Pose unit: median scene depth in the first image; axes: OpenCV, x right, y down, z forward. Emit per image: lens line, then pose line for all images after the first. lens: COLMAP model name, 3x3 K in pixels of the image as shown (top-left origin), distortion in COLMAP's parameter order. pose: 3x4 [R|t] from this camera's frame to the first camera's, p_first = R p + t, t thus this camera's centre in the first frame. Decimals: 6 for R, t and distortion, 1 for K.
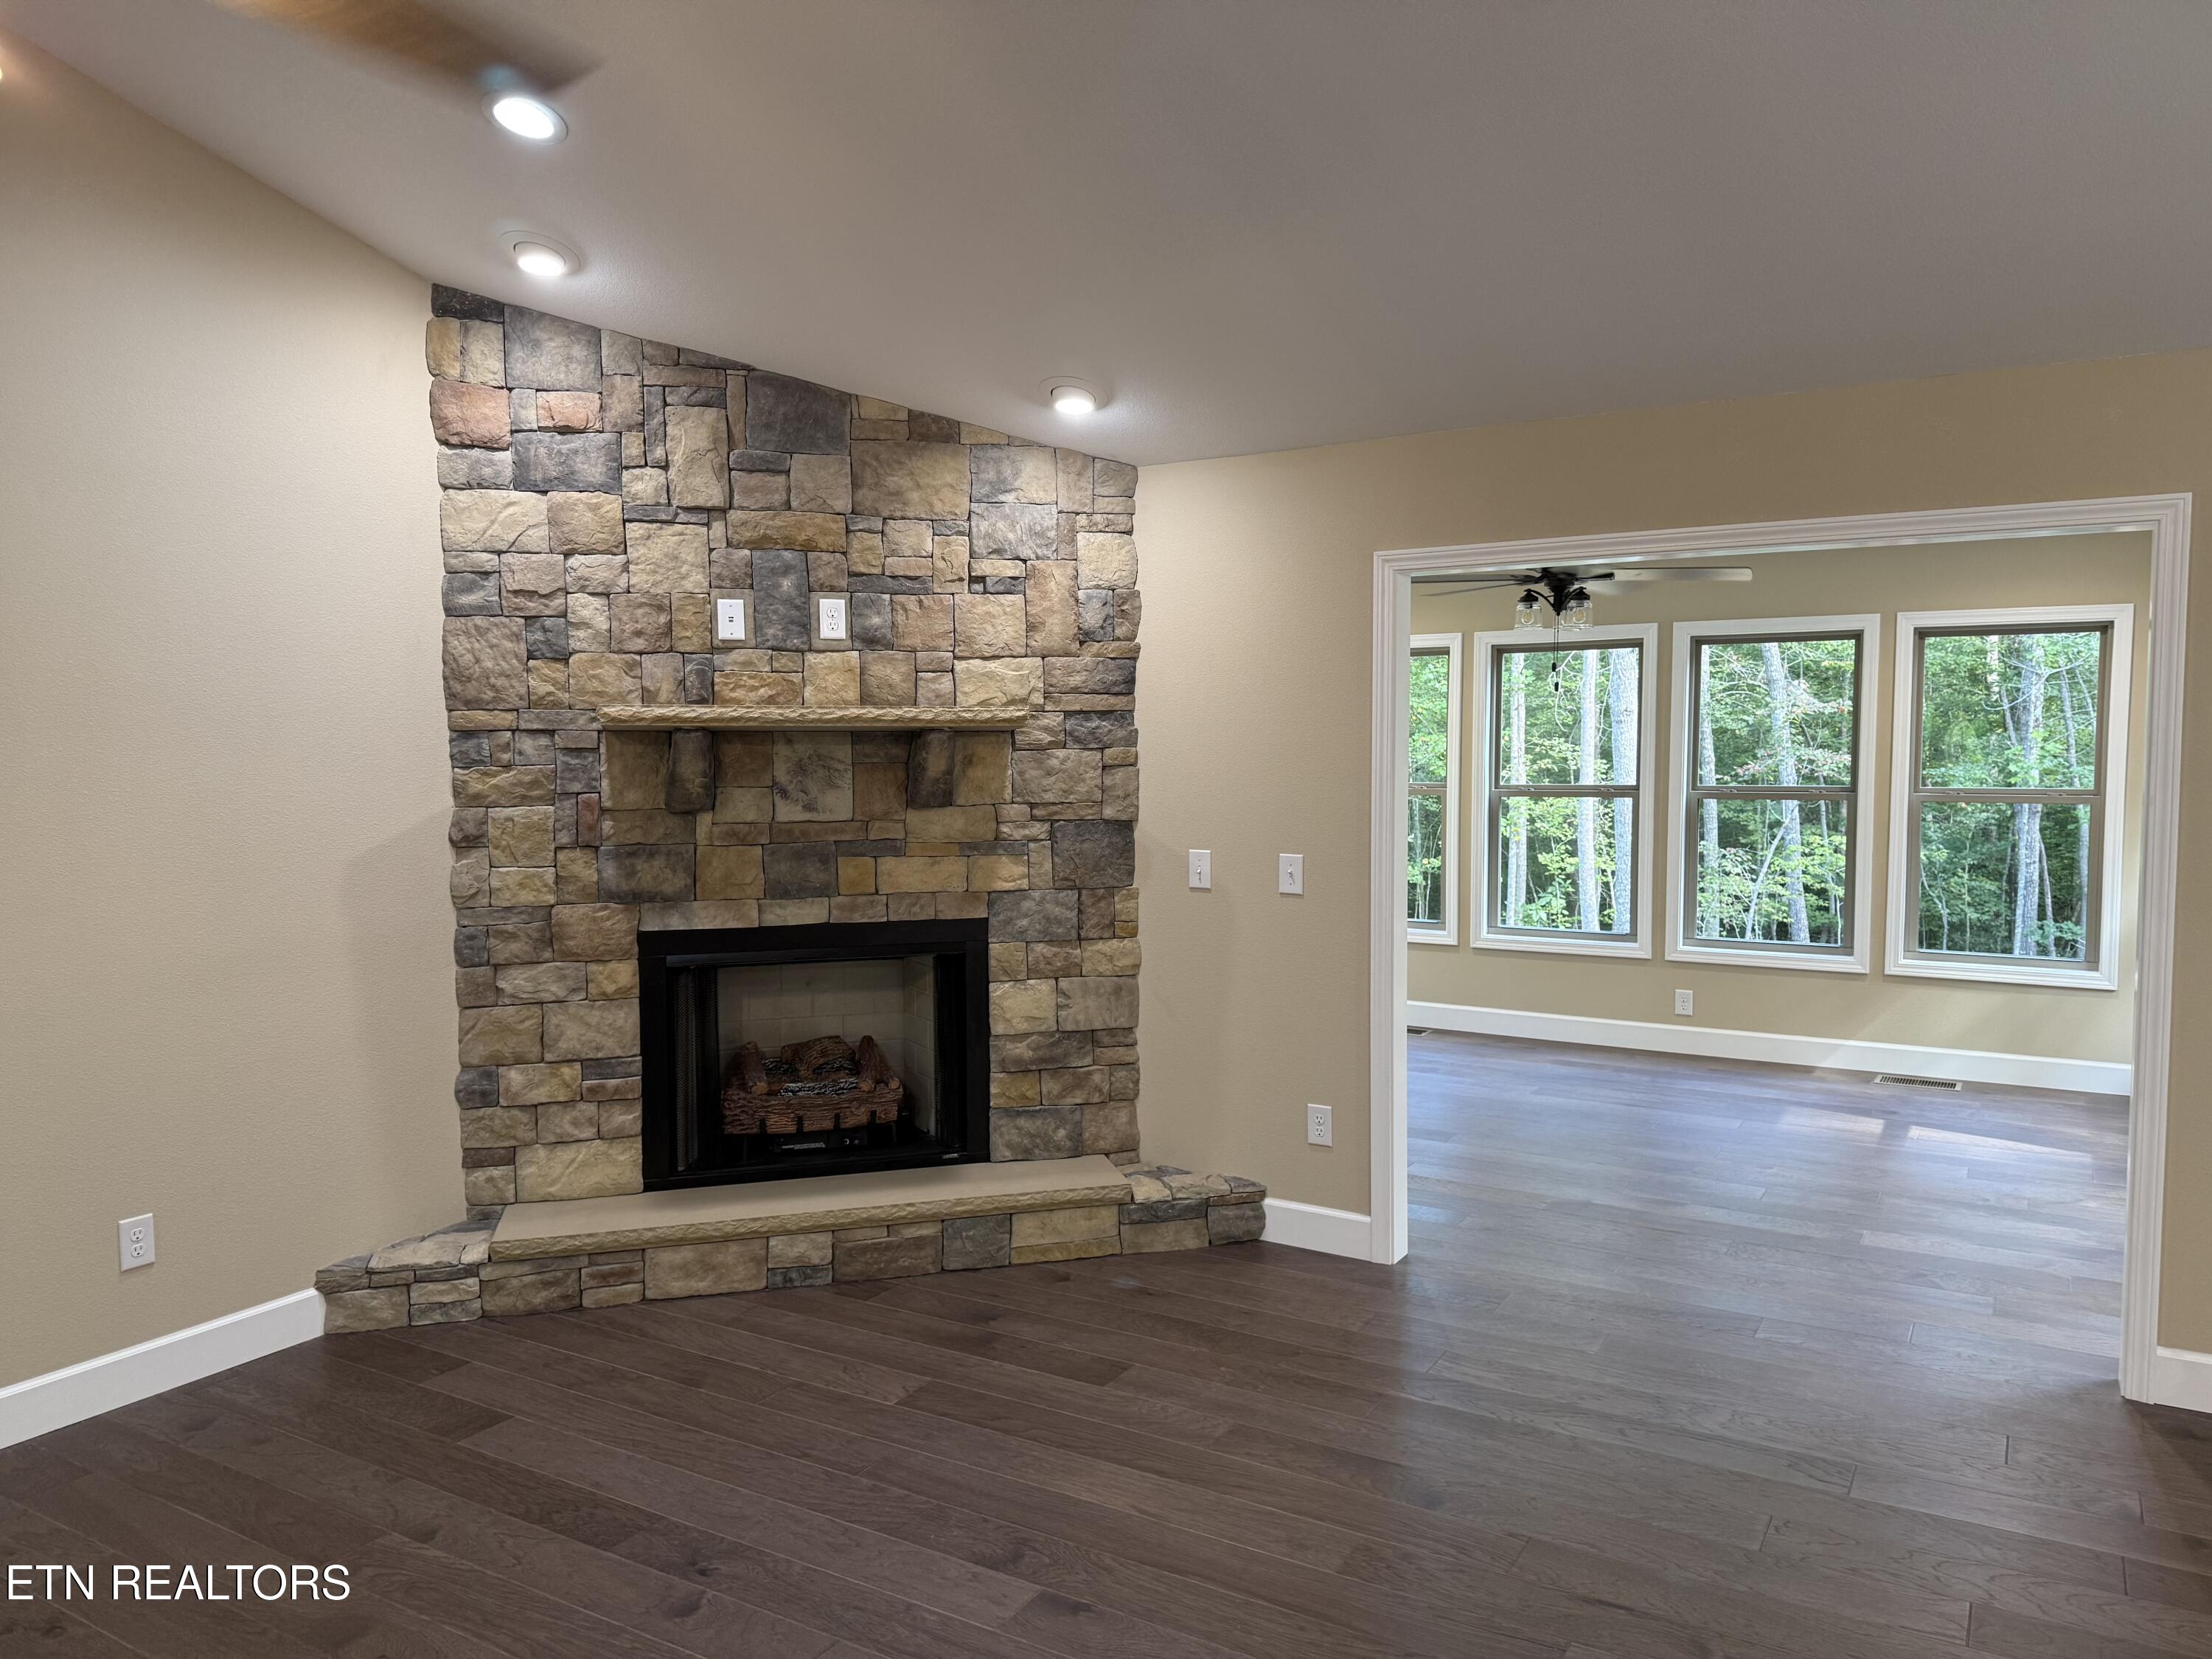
lens RADIAL K [[1548.7, 0, 1106.5], [0, 1548.7, 838.4], [0, 0, 1]] dist [0.146527, -0.265826]
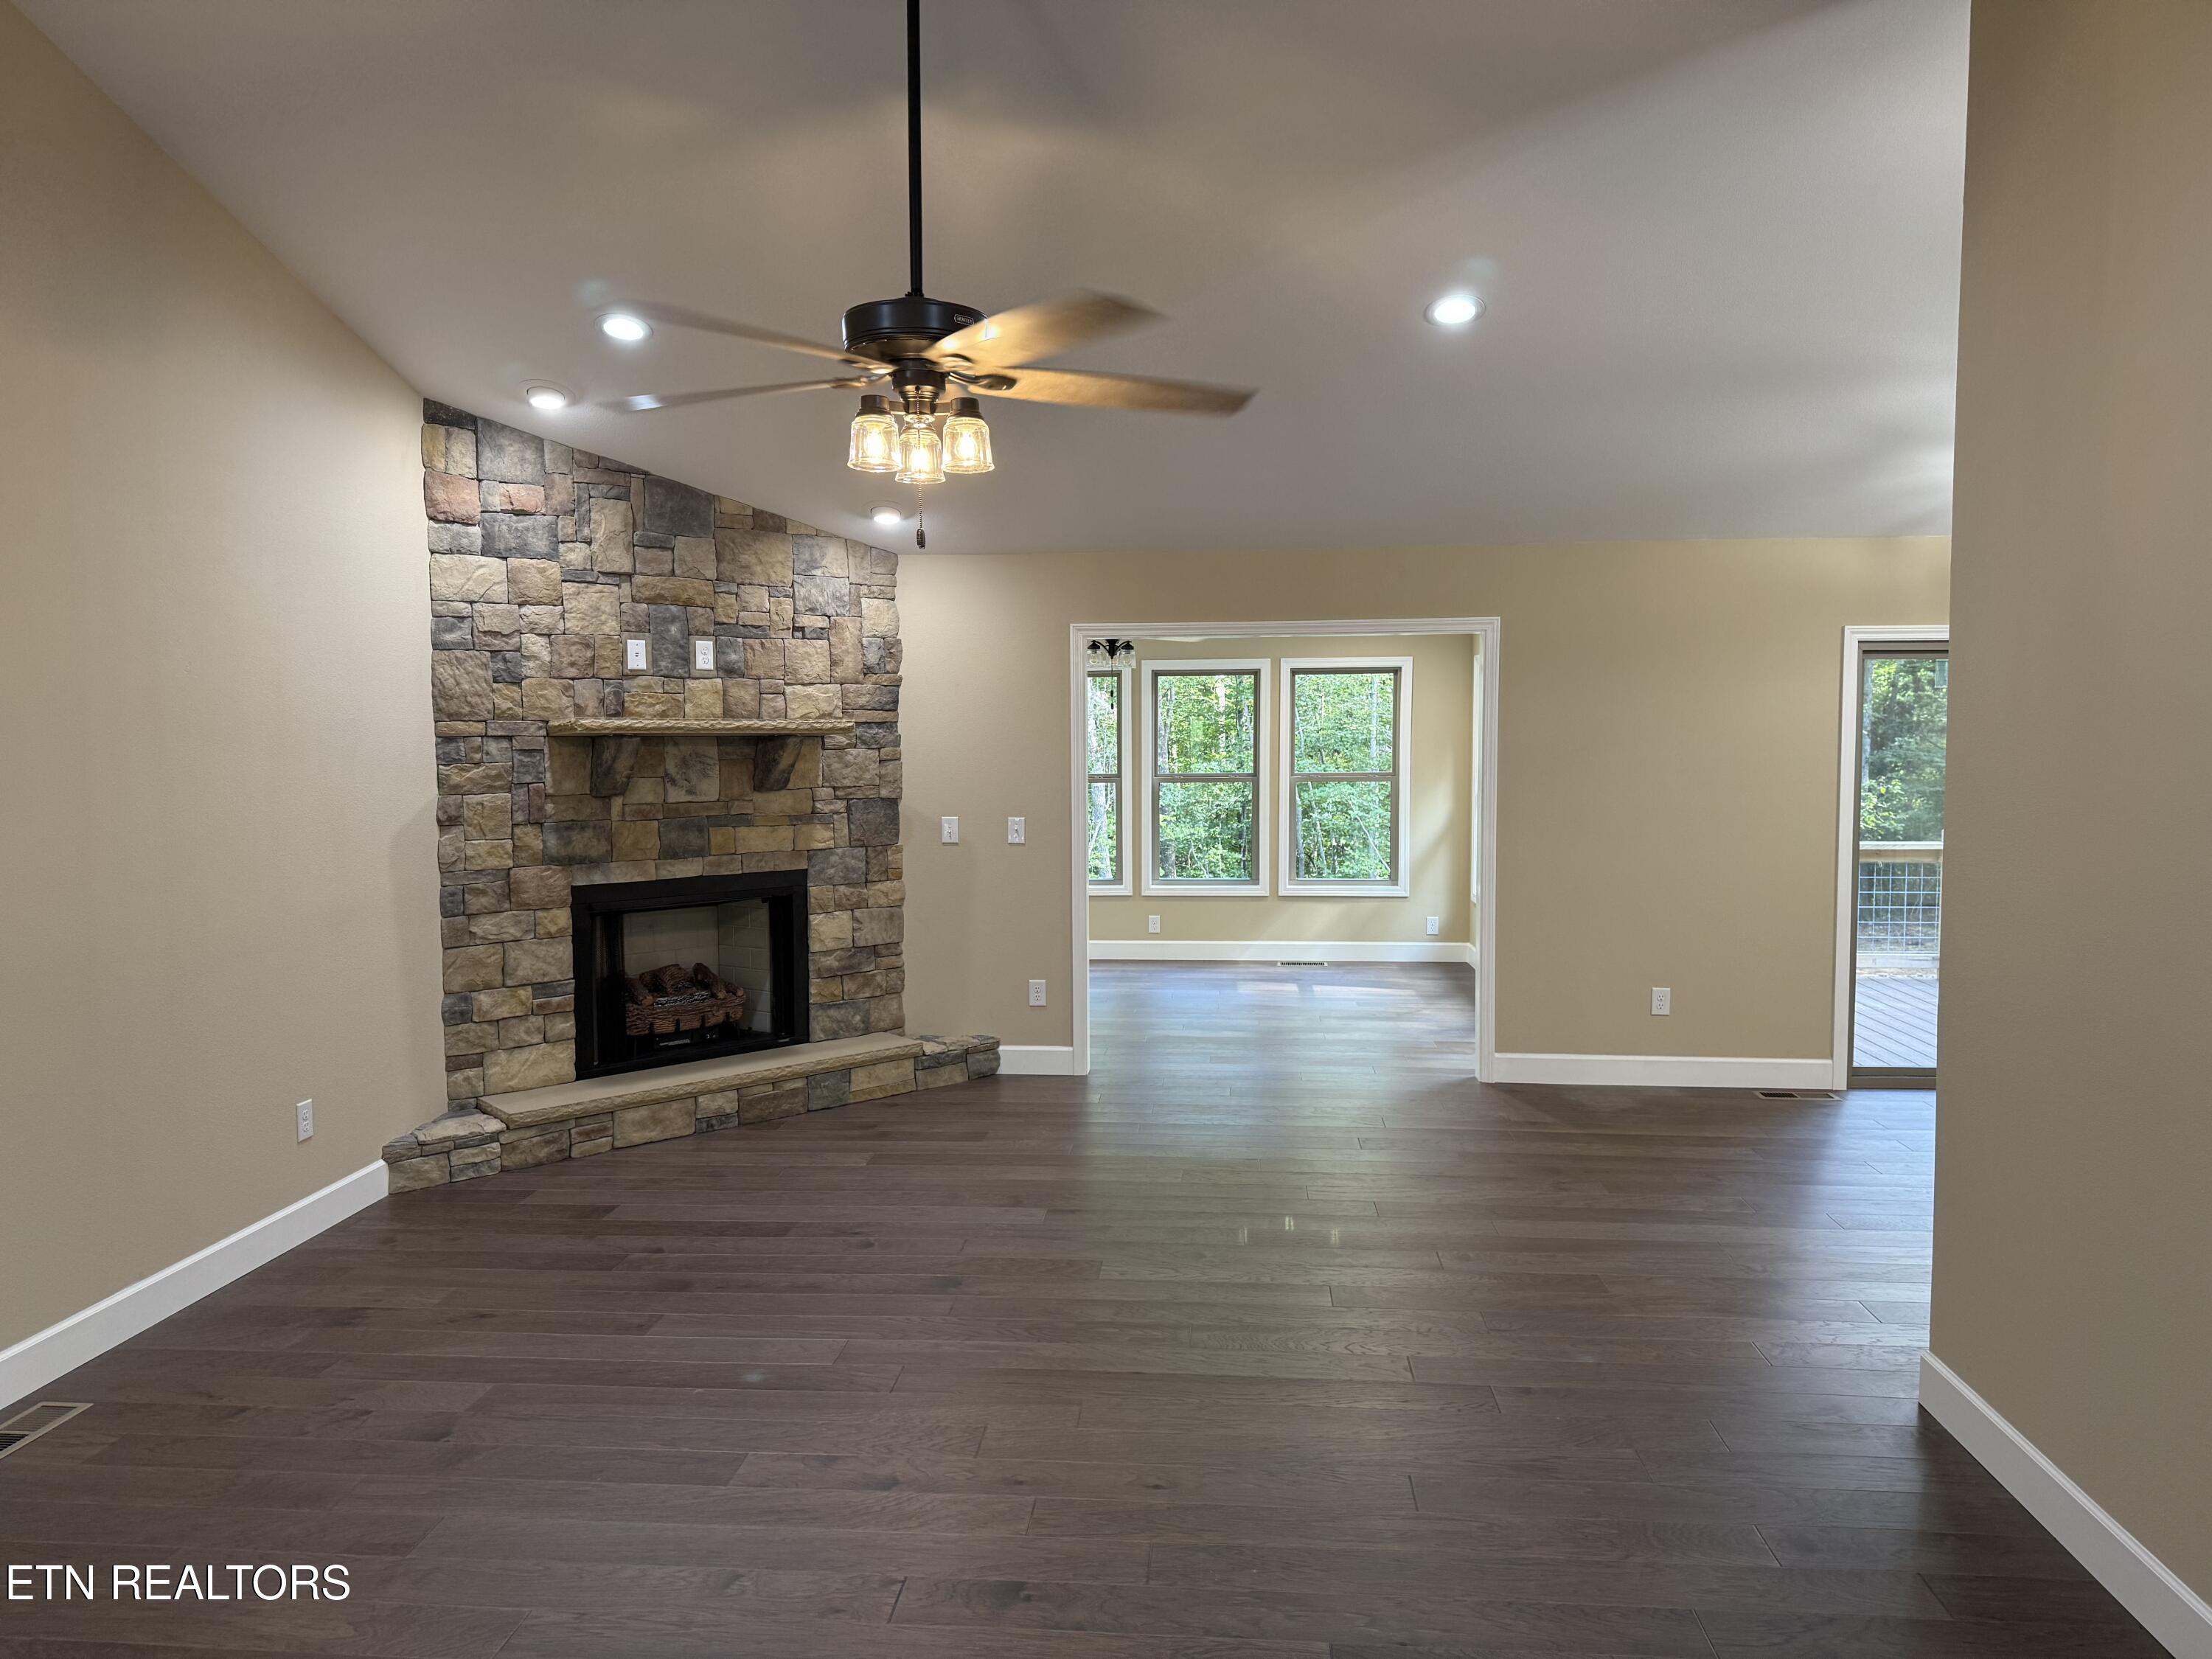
lens RADIAL K [[1555.8, 0, 1107.6], [0, 1555.8, 839.5], [0, 0, 1]] dist [0.120575, -0.168056]
pose [[0.895745, -0.030967, 0.443489, -0.461898], [0.030930, 0.999495, 0.007320, 0.022862], [-0.443492, 0.007161, 0.896250, -0.392909]]
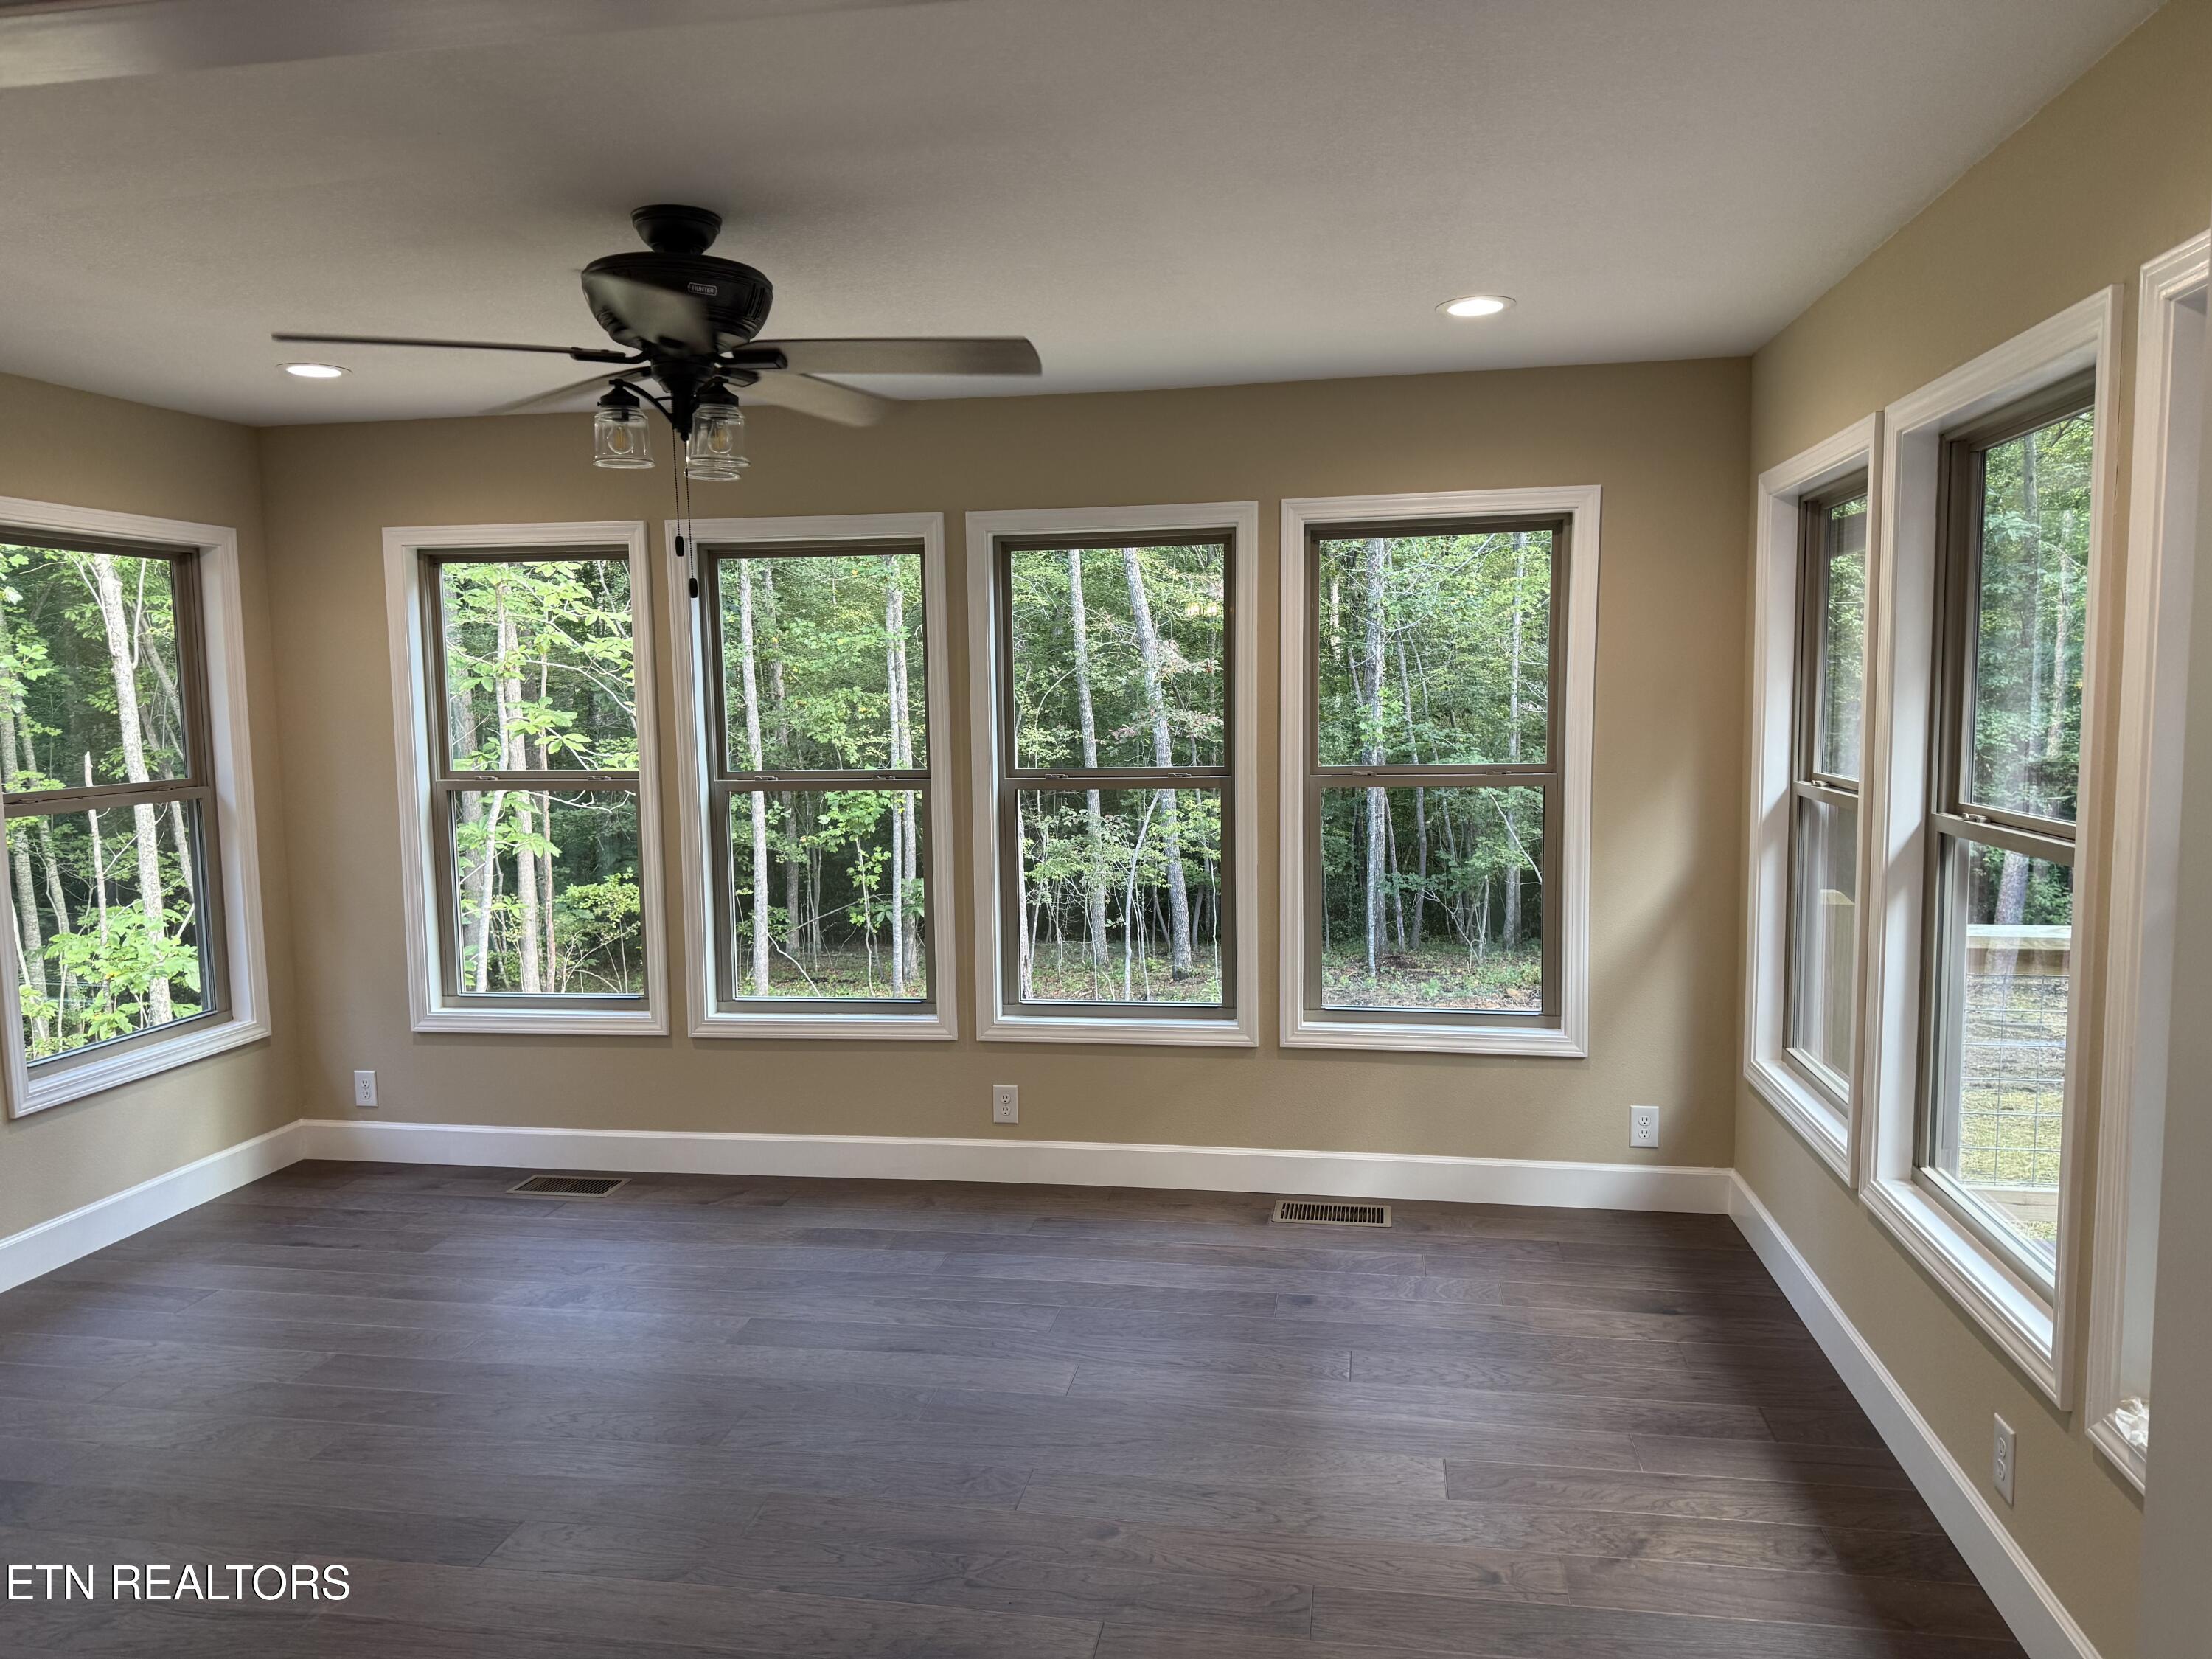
lens RADIAL K [[1548.7, 0, 1106.5], [0, 1548.7, 838.4], [0, 0, 1]] dist [0.146527, -0.265826]
pose [[0.932743, -0.042139, 0.358071, 0.281380], [0.034087, 0.999005, 0.028773, -0.034373], [-0.358927, -0.014632, 0.933251, 0.605559]]
